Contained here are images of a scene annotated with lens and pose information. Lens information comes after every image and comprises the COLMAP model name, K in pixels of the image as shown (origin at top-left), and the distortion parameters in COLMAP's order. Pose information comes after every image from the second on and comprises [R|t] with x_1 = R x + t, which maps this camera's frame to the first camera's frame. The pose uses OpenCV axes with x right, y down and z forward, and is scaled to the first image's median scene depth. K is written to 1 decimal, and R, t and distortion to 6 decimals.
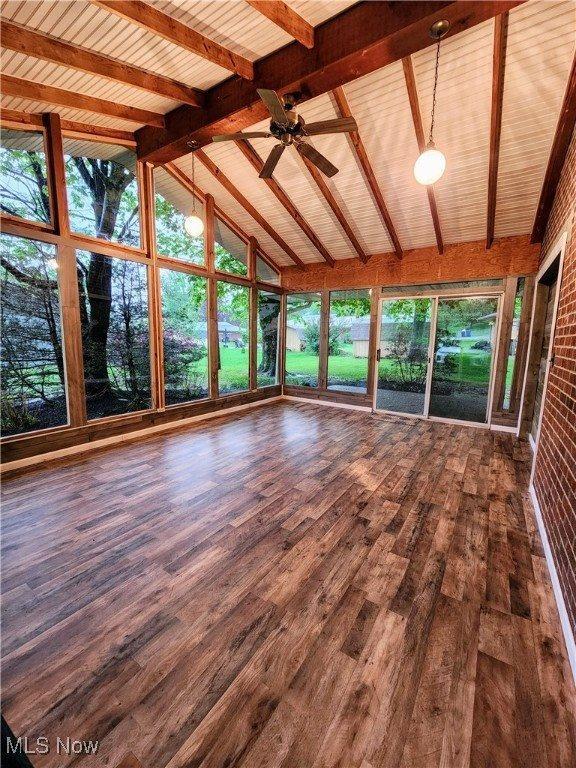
lens RADIAL K [[313.2, 0, 294.9], [0, 313.2, 380.6], [0, 0, 1]] dist [0.002404, 0.000418]
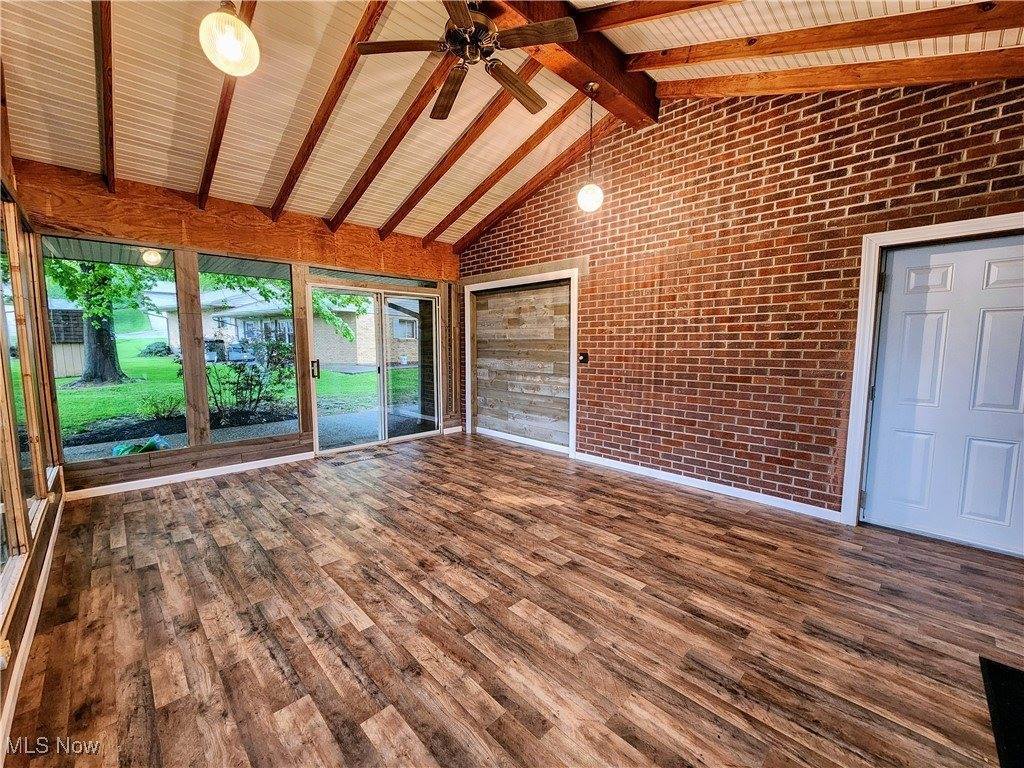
lens RADIAL K [[417.5, 0, 521.7], [0, 417.5, 388.5], [0, 0, 1]] dist [0.002404, 0.000418]
pose [[0.214742, -0.119418, 0.969343, -1.531217], [0.130406, 0.987116, 0.092719, -0.196337], [-0.967926, 0.106498, 0.227548, 1.276411]]
